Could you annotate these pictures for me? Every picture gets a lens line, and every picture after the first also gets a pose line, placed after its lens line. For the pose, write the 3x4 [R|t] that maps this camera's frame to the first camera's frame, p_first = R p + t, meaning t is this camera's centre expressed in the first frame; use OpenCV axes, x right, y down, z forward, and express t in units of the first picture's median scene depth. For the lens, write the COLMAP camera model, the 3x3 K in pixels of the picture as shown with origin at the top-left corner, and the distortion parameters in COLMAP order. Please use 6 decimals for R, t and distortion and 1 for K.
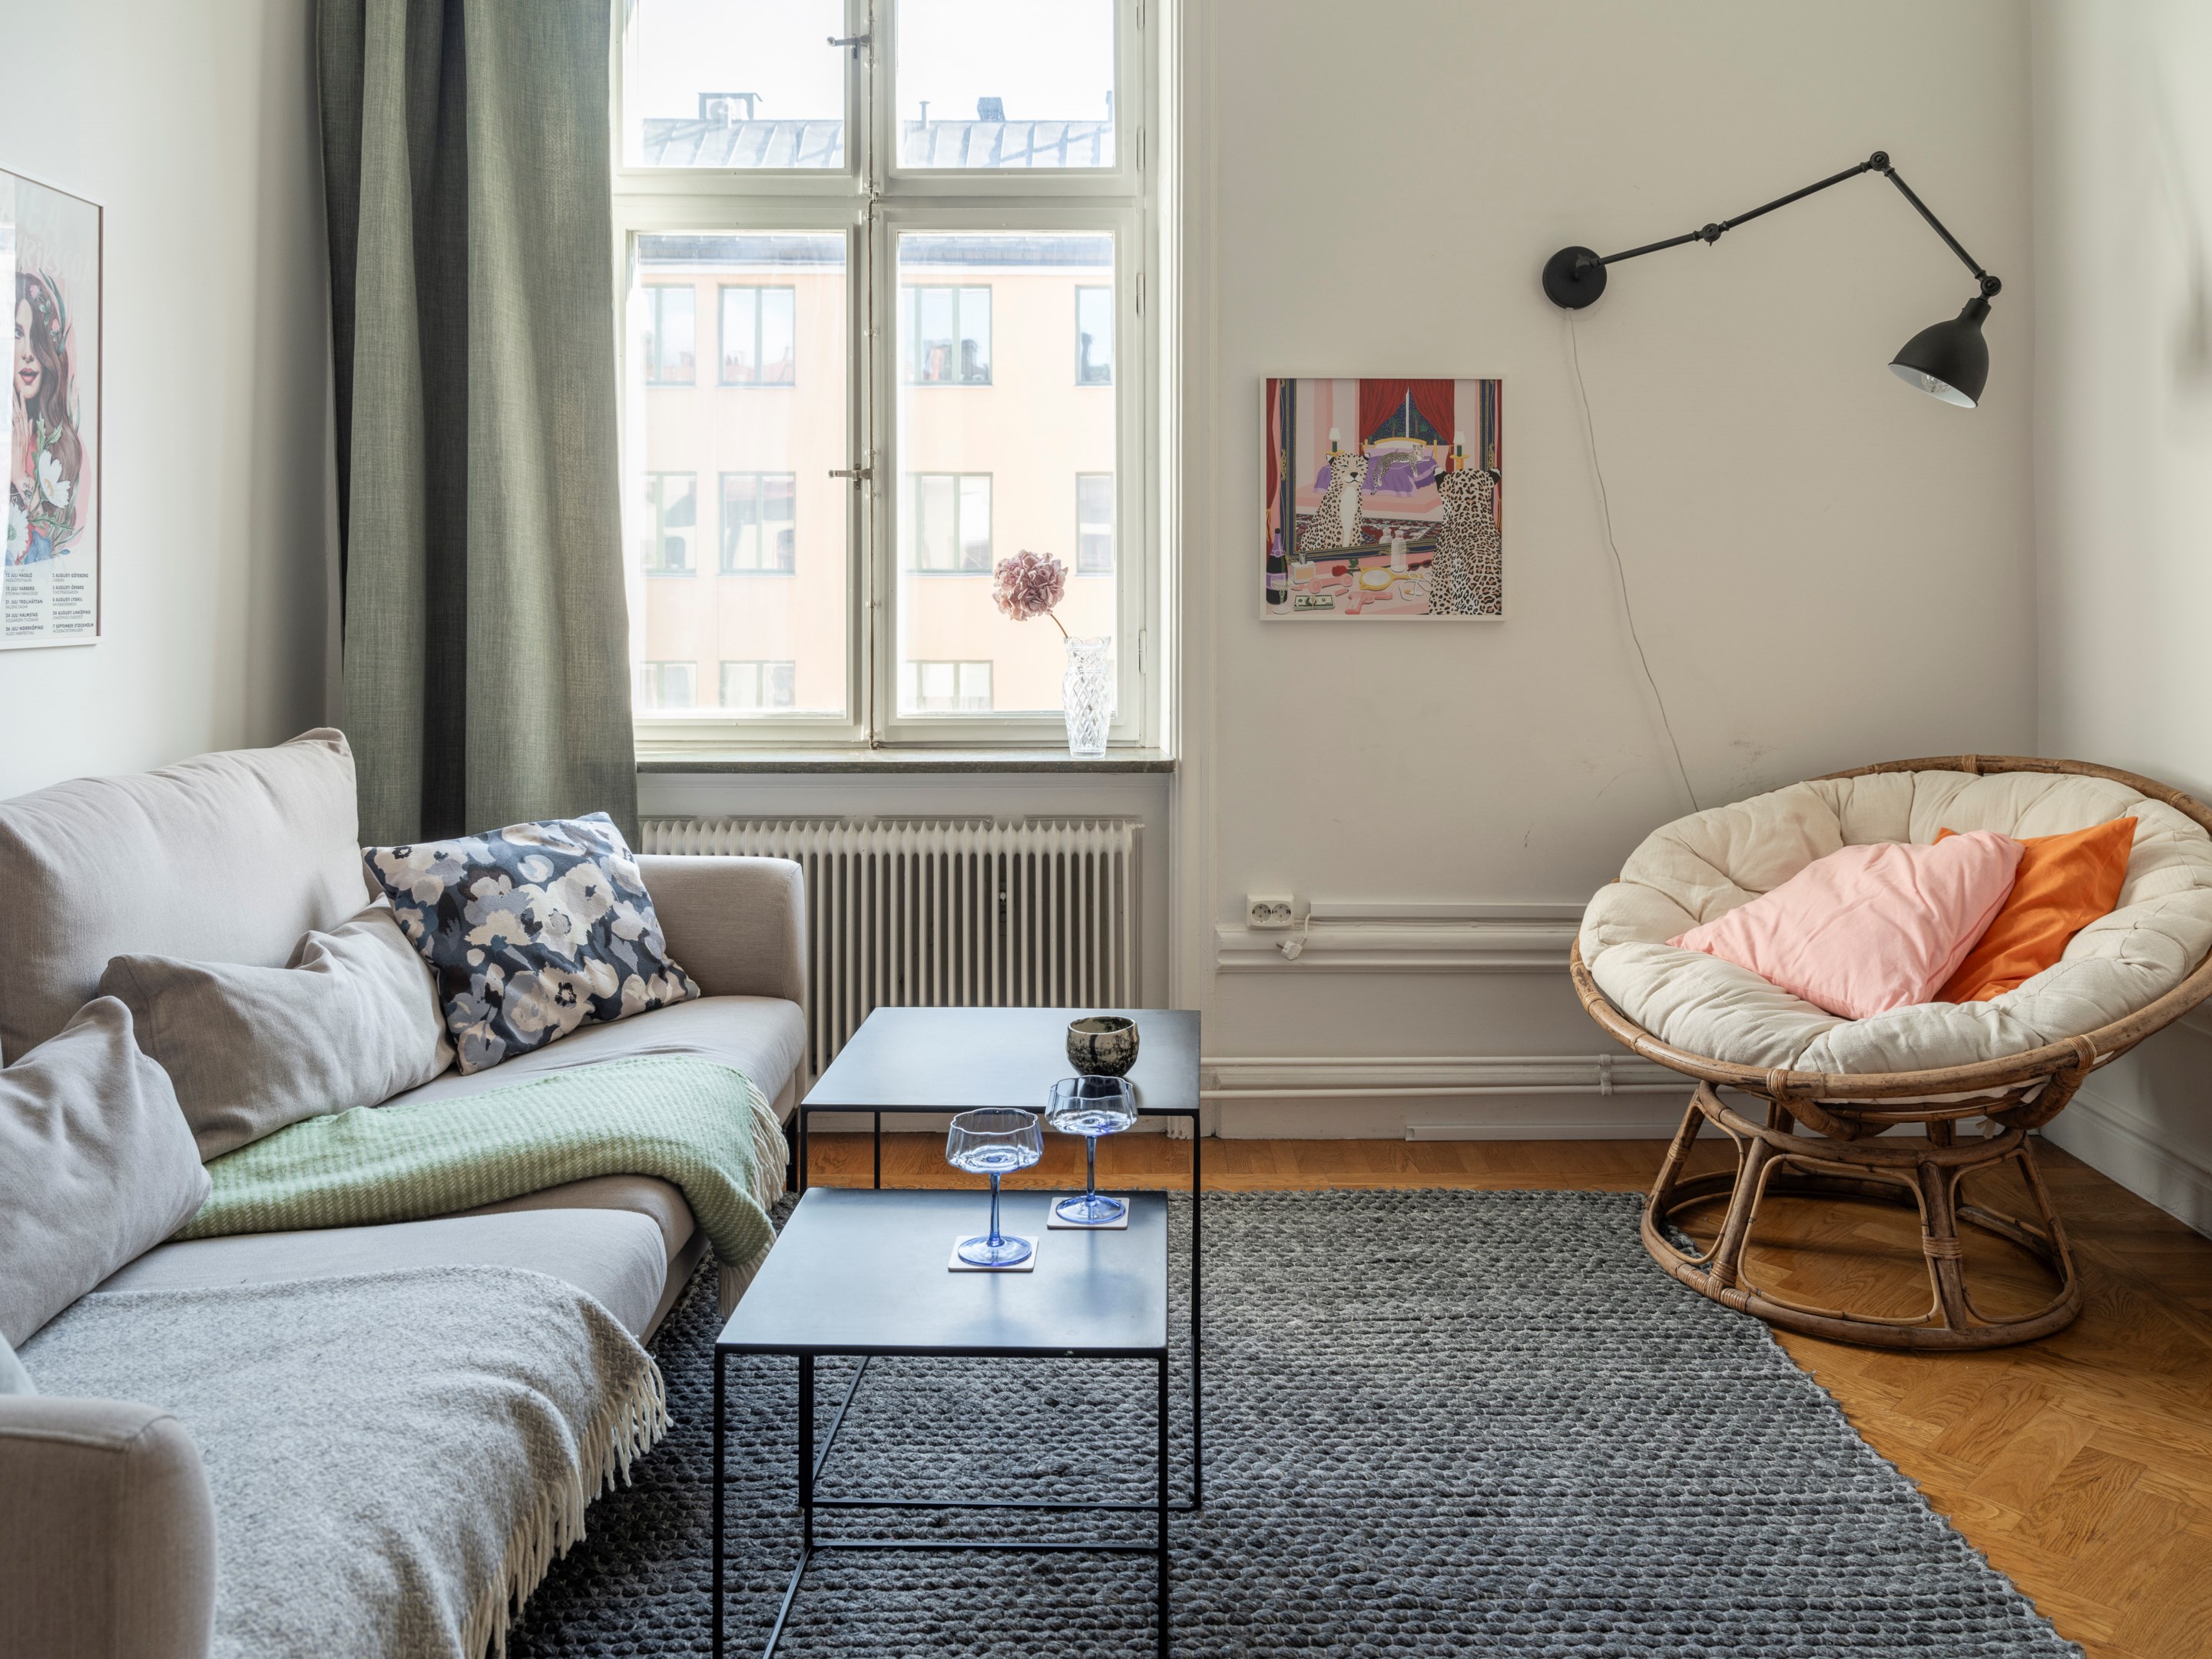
lens RADIAL K [[1710.4, 0, 1161.6], [0, 1710.4, 578.7], [0, 0, 1]] dist [-0.000540, 0.004493]
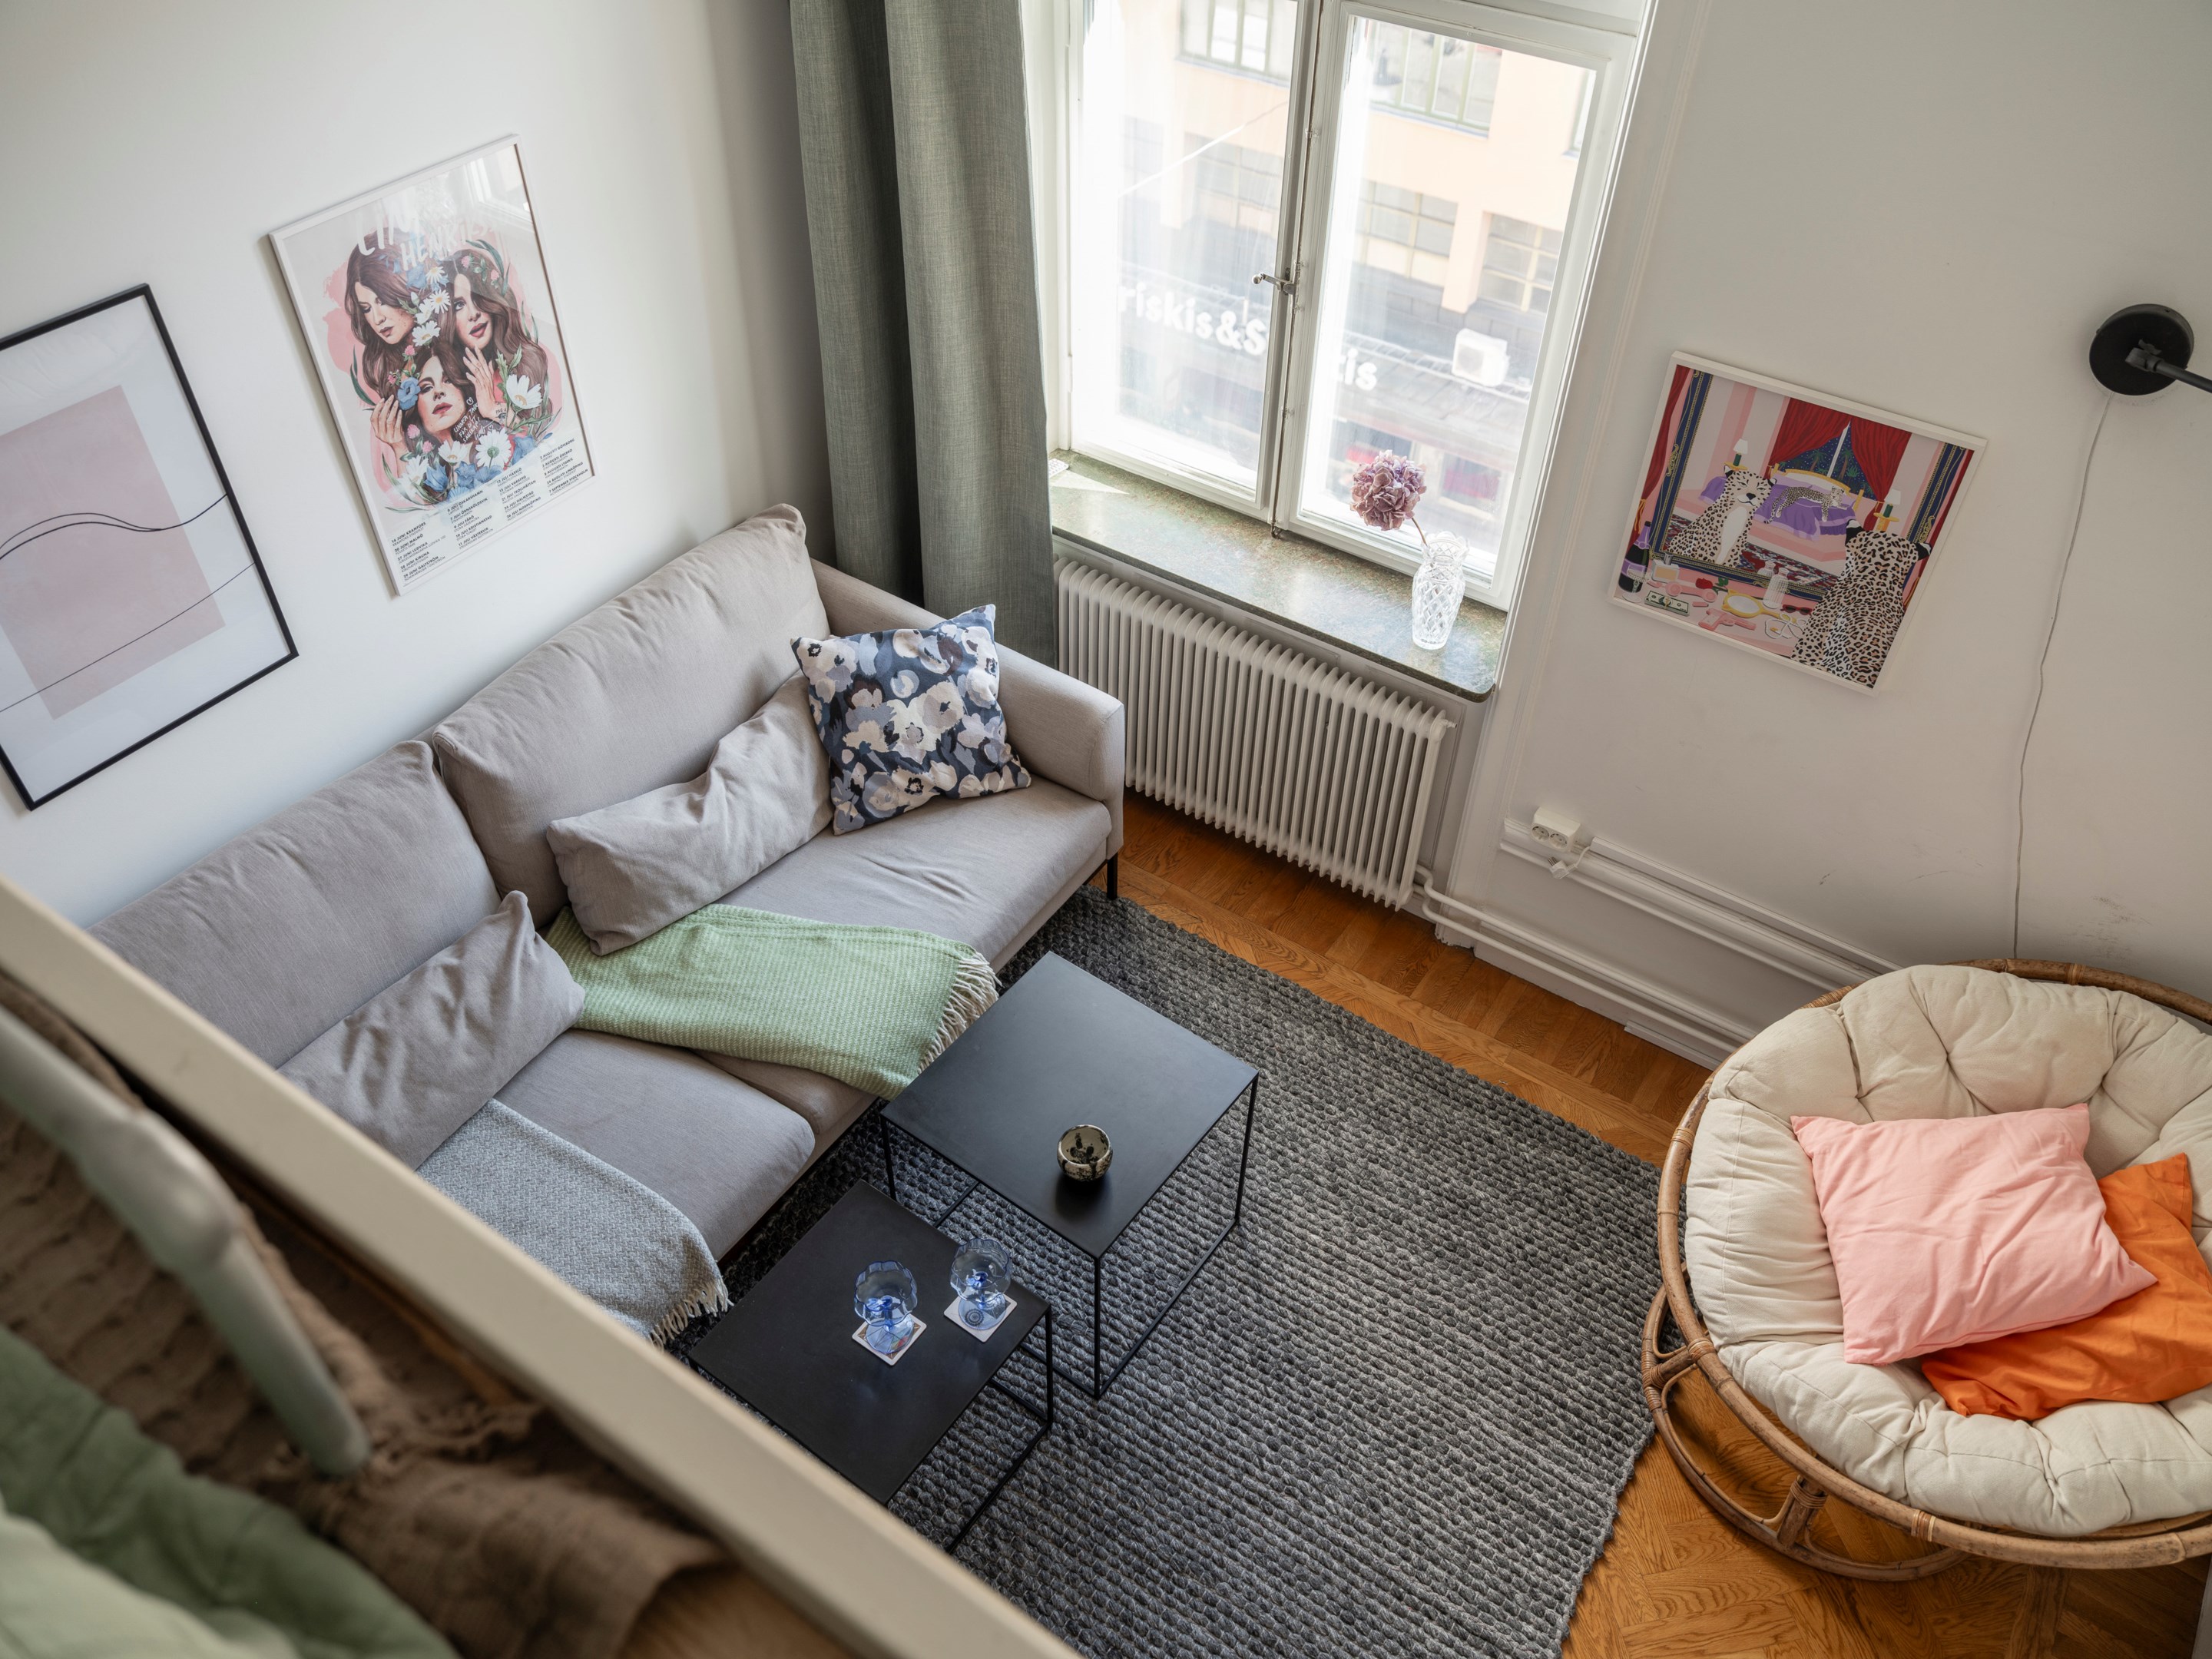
lens RADIAL K [[1635.6, 0, 1134.4], [0, 1635.6, 847.5], [0, 0, 1]] dist [0.002509, 0.006161]
pose [[0.822545, 0.409664, -0.394455, 0.272274], [-0.022055, 0.716065, 0.697685, -0.532810], [0.568272, -0.565178, 0.598031, 0.268178]]
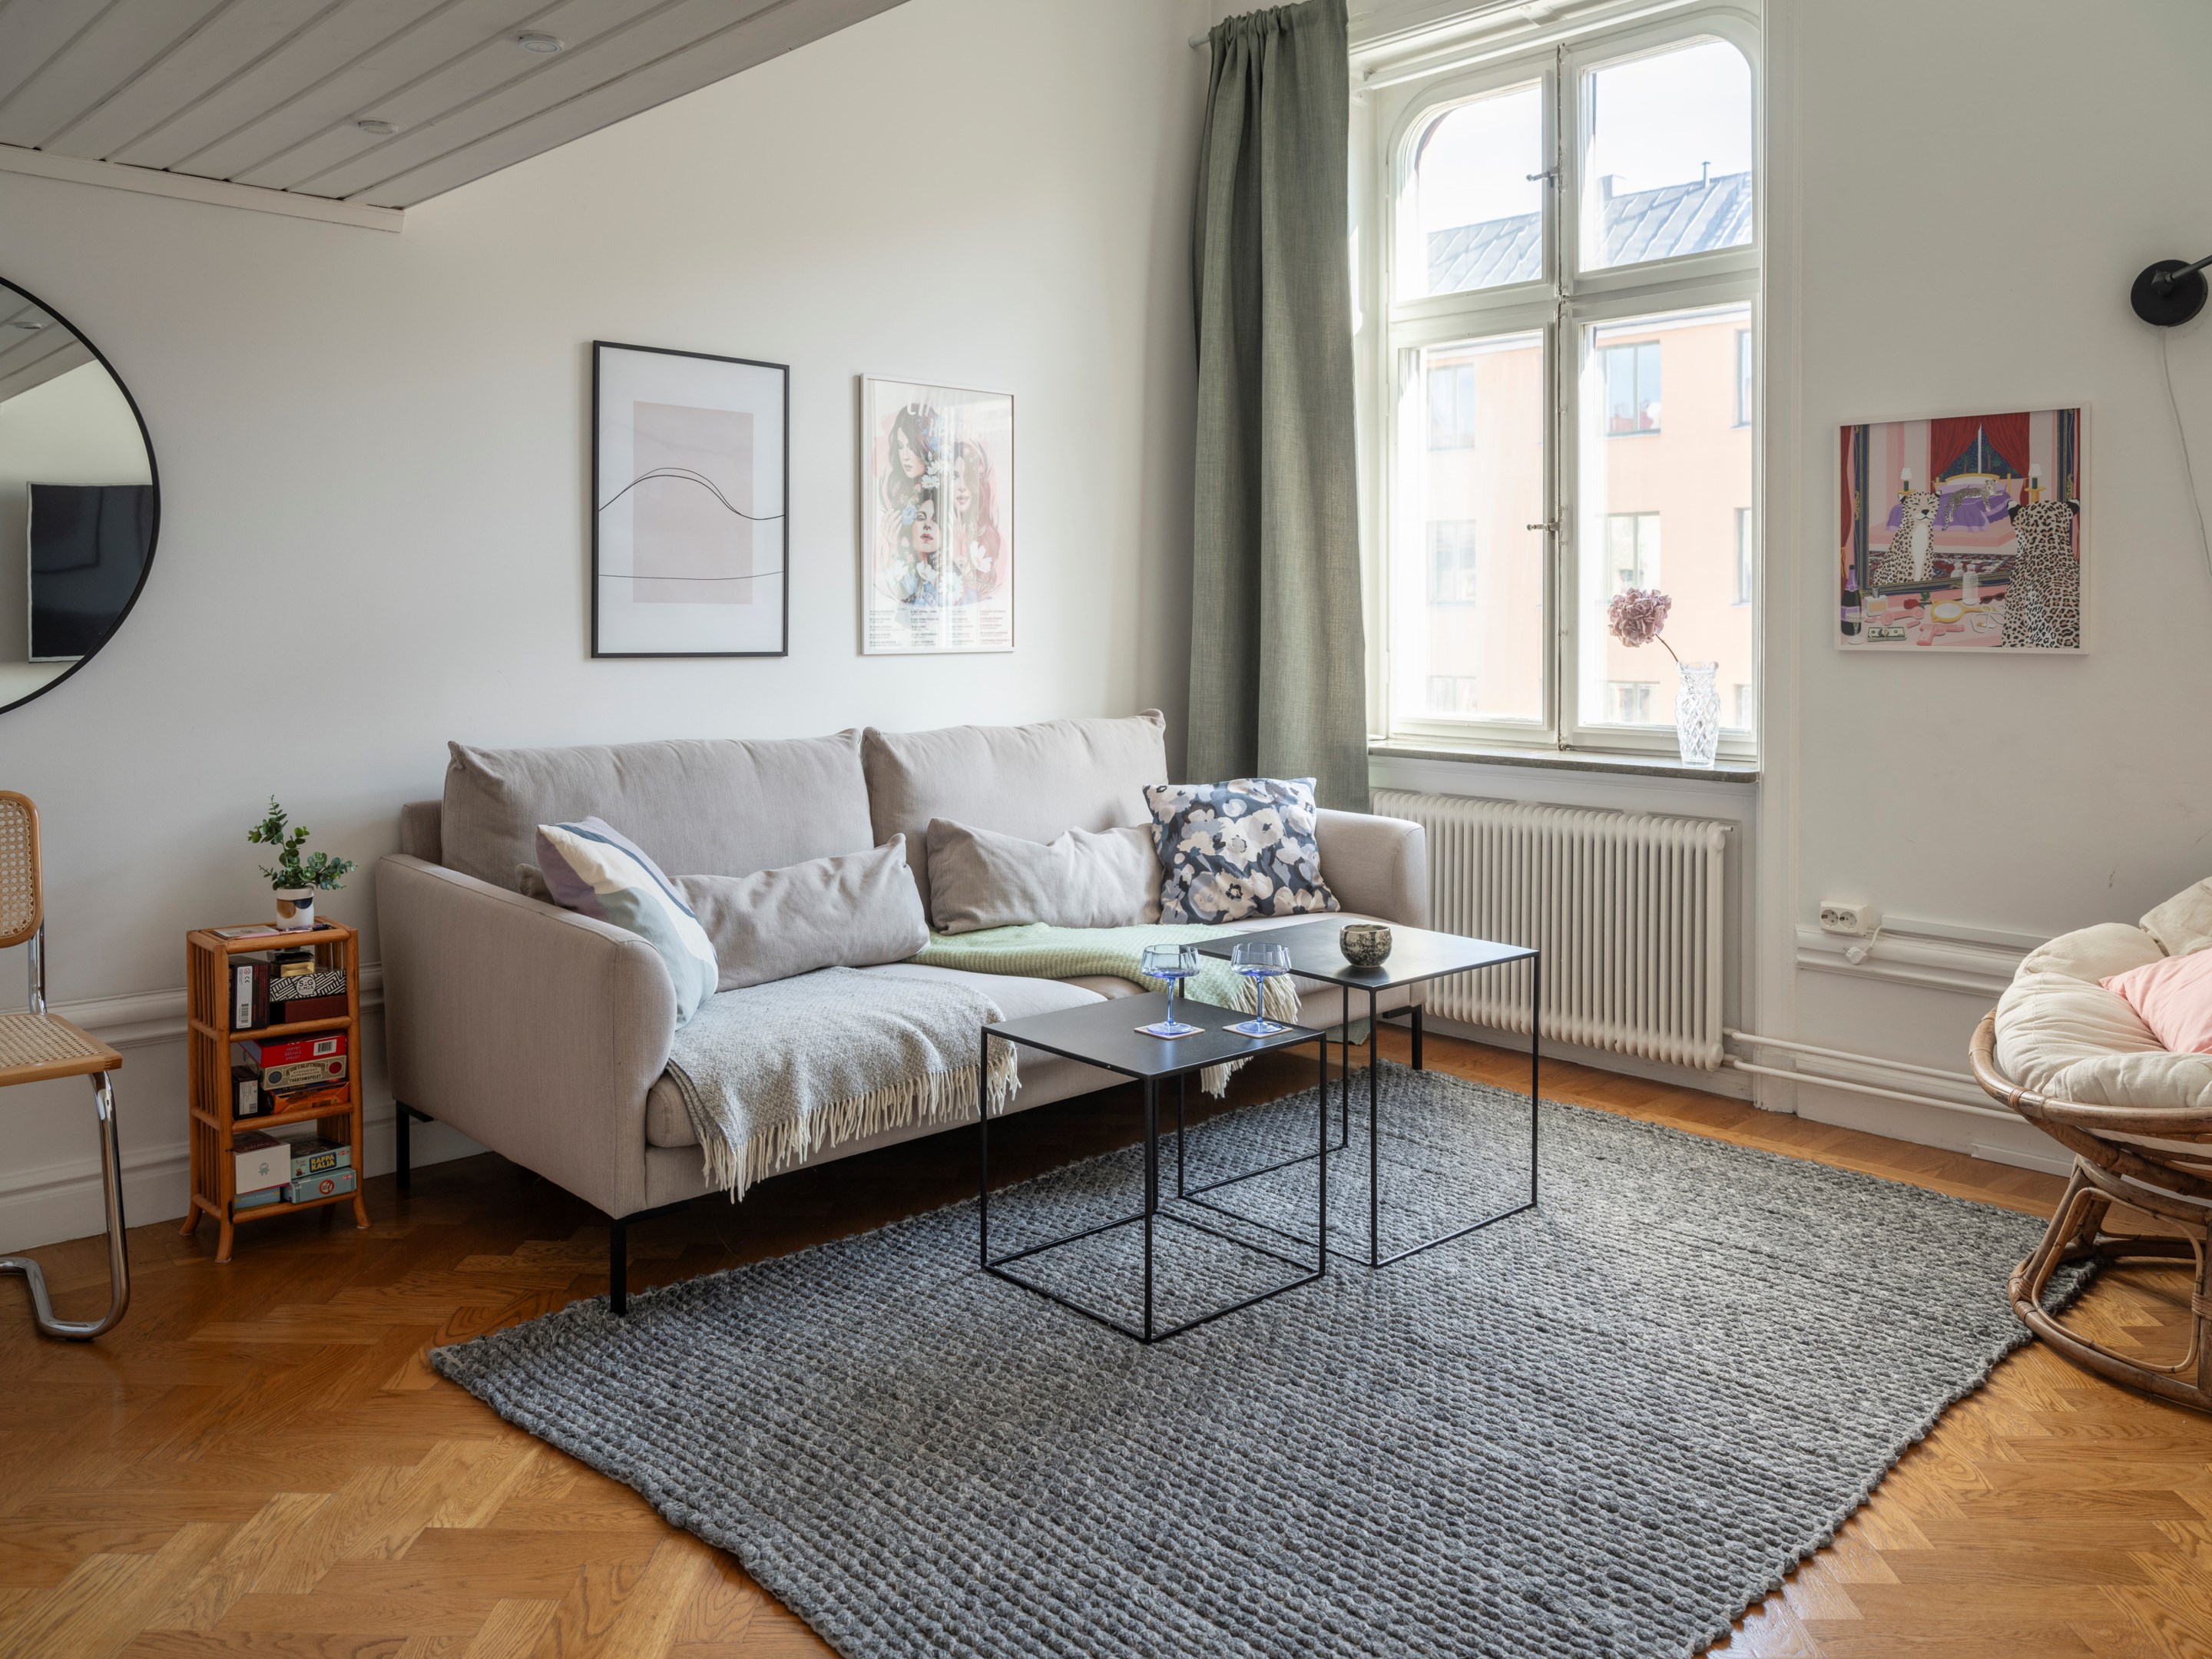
lens RADIAL K [[1715.9, 0, 1145.5], [0, 1715.9, 642.5], [0, 0, 1]] dist [0.001480, 0.001991]
pose [[0.692098, 0.012144, -0.721701, 0.584579], [0.002852, 0.999805, 0.019559, -0.003130], [0.721798, -0.015595, 0.691928, -0.075657]]
